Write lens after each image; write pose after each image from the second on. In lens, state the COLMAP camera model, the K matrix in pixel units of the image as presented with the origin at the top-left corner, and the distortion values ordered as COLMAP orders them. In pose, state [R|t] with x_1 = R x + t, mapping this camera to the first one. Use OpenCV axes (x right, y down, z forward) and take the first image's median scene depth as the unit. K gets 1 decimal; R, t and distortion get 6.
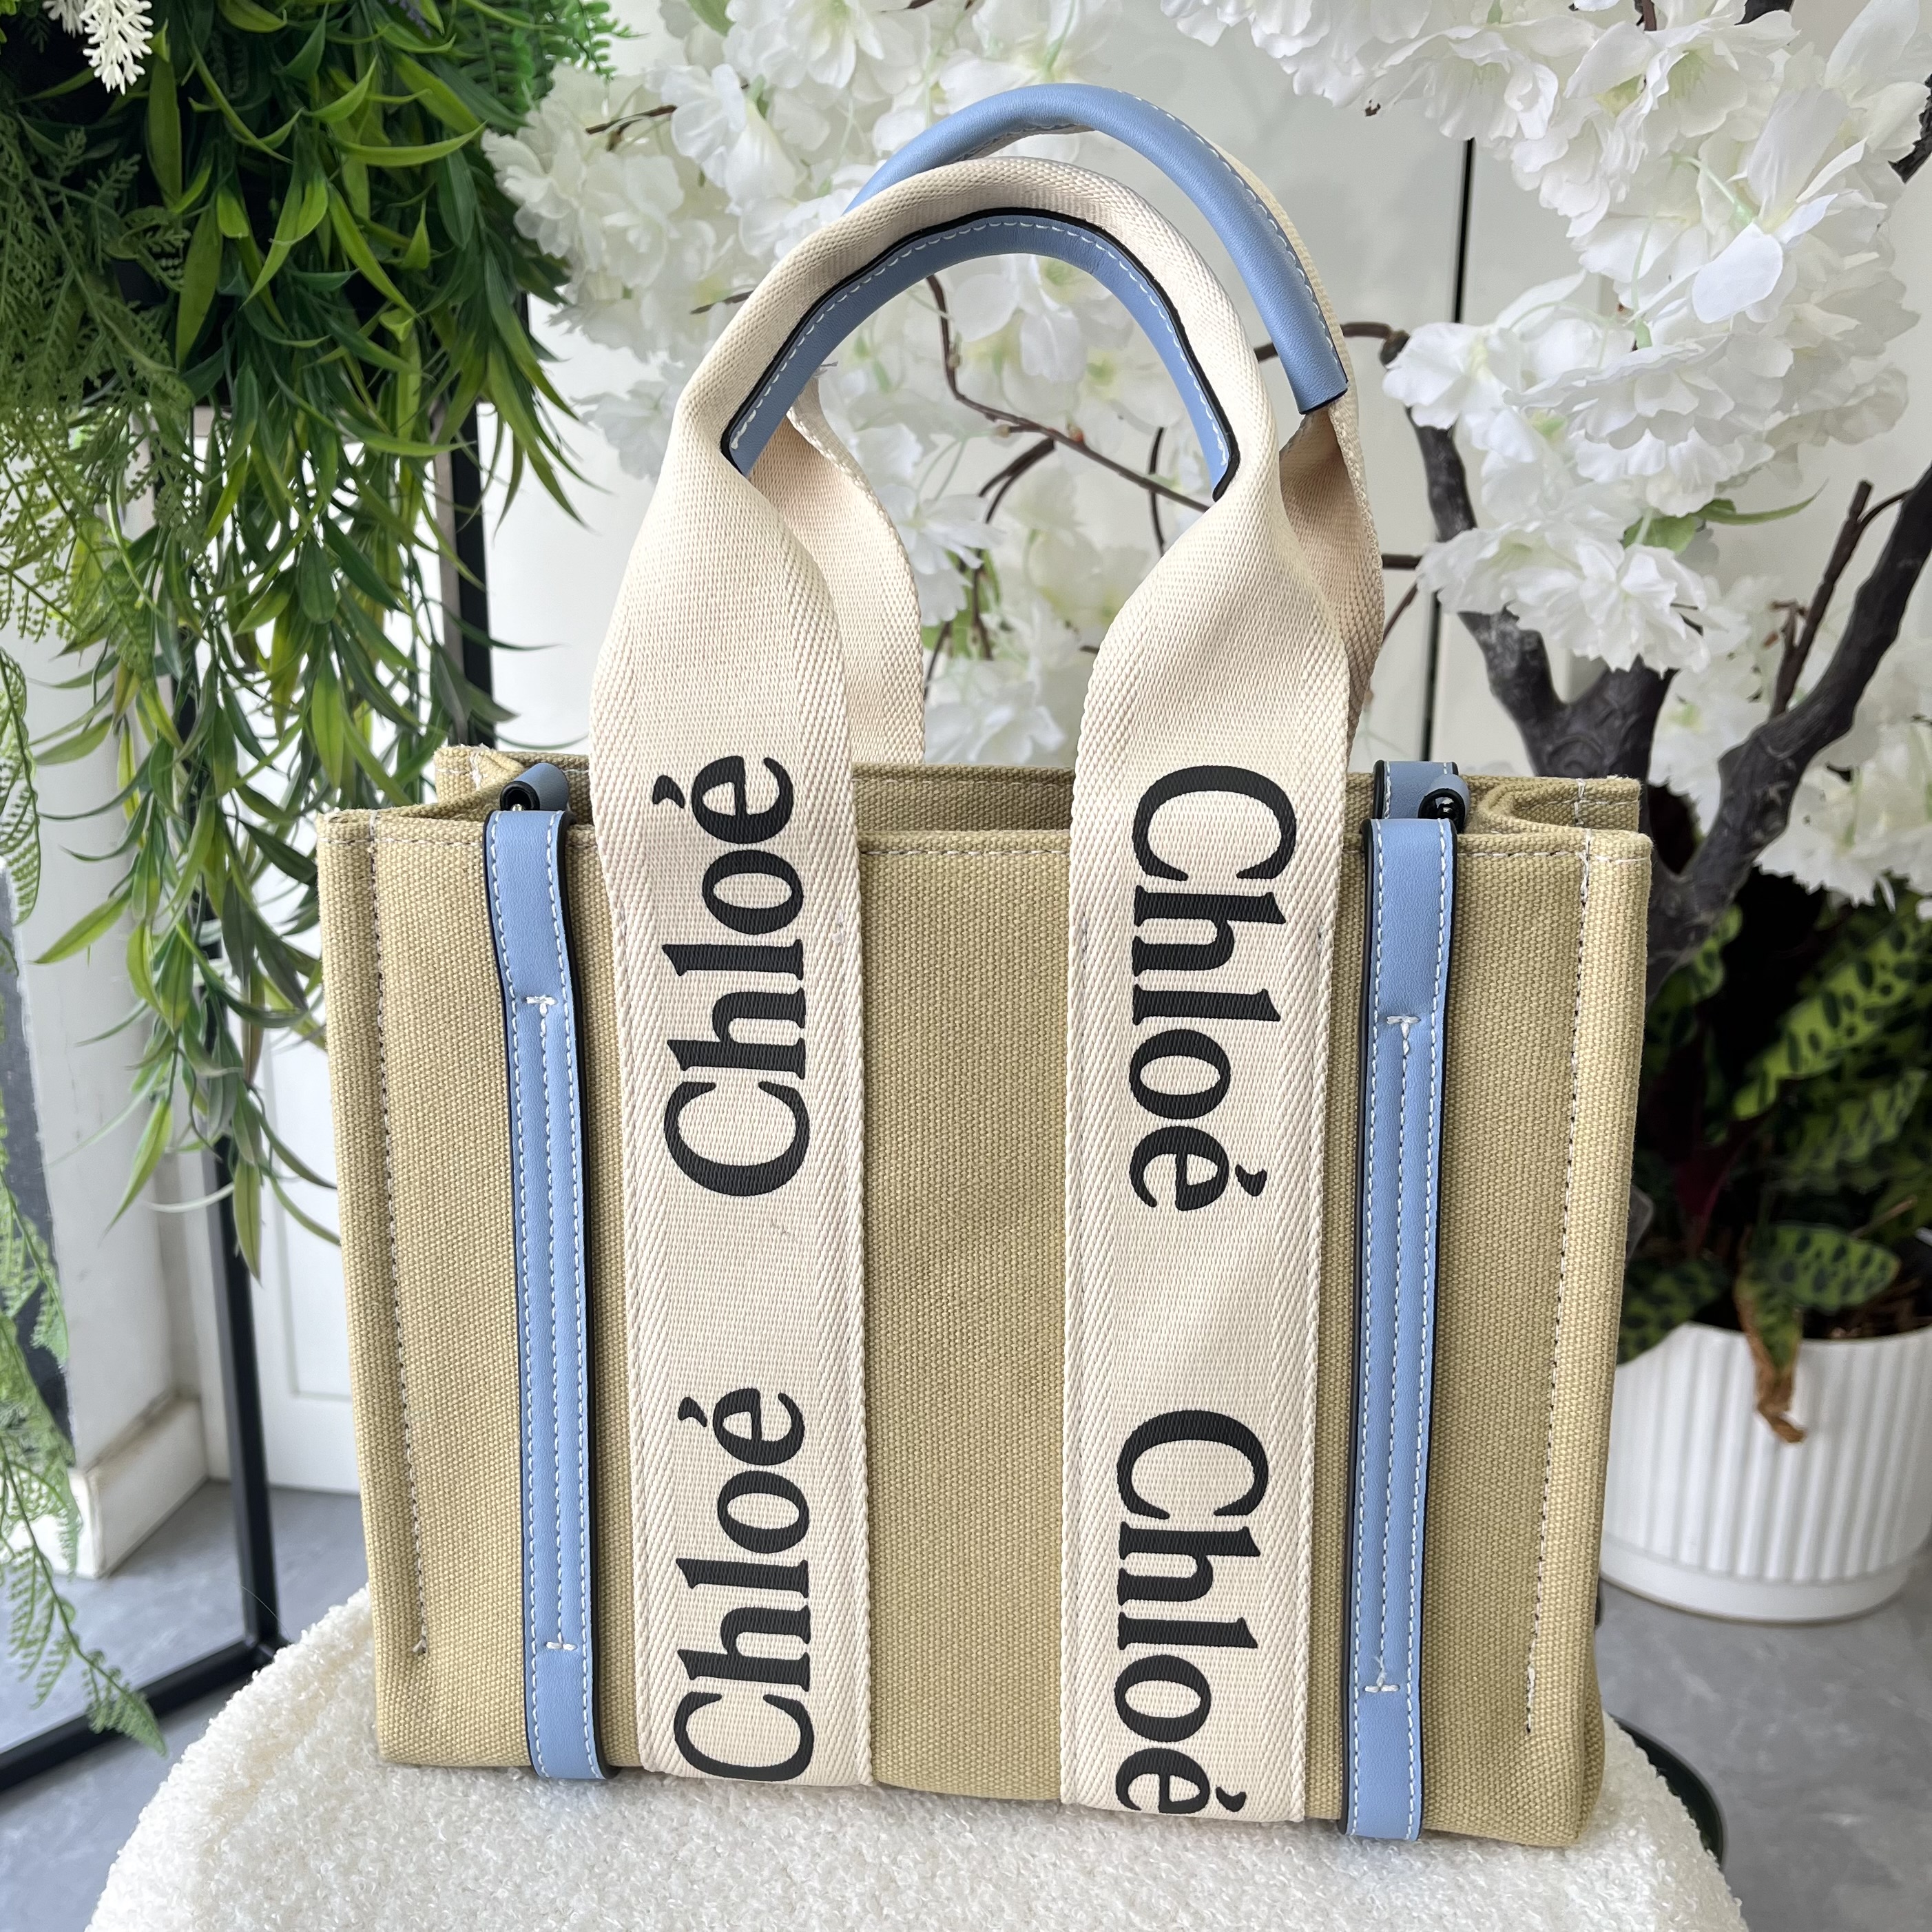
lens RADIAL K [[2019.8, 0, 837.4], [0, 2019.8, 968.4], [0, 0, 1]] dist [-0.005126, 0.035517]
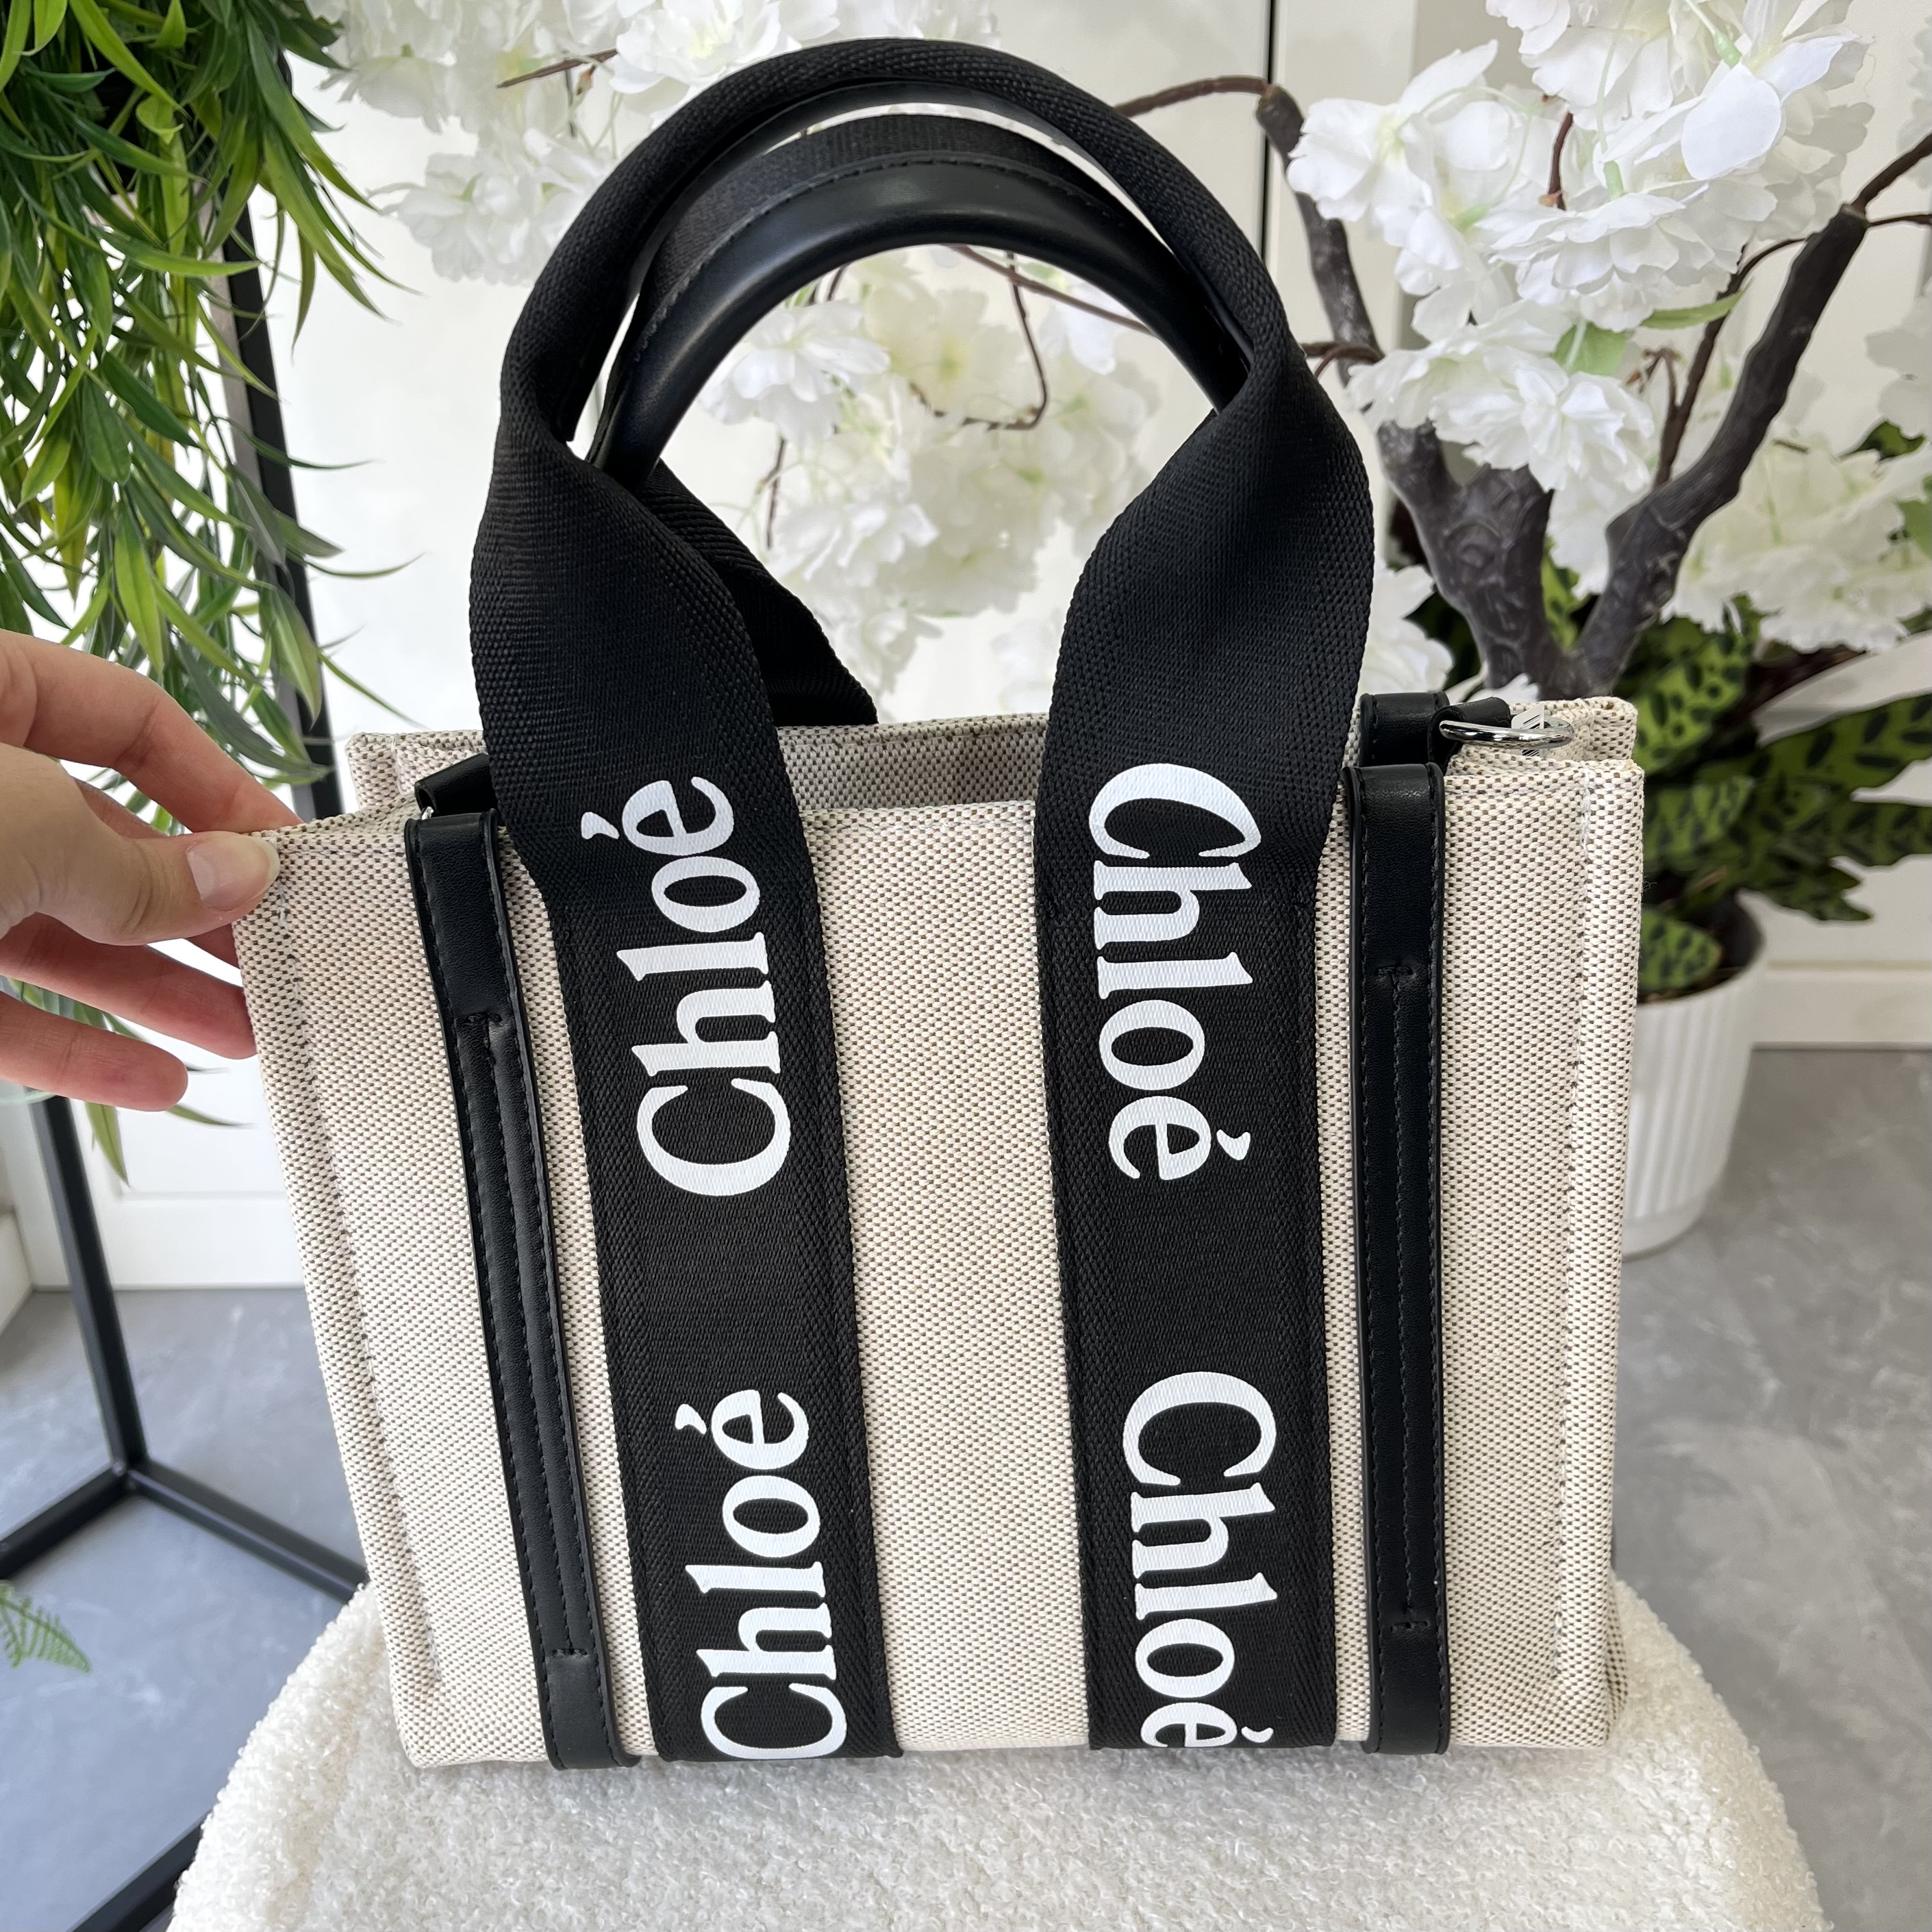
lens RADIAL K [[2050.4, 0, 892.6], [0, 2050.4, 938.1], [0, 0, 1]] dist [-0.033412, 0.068295]
pose [[0.987027, -0.094671, 0.129674, -0.050183], [0.073892, 0.984893, 0.156606, -0.081197], [-0.142541, -0.144993, 0.979111, 0.043320]]
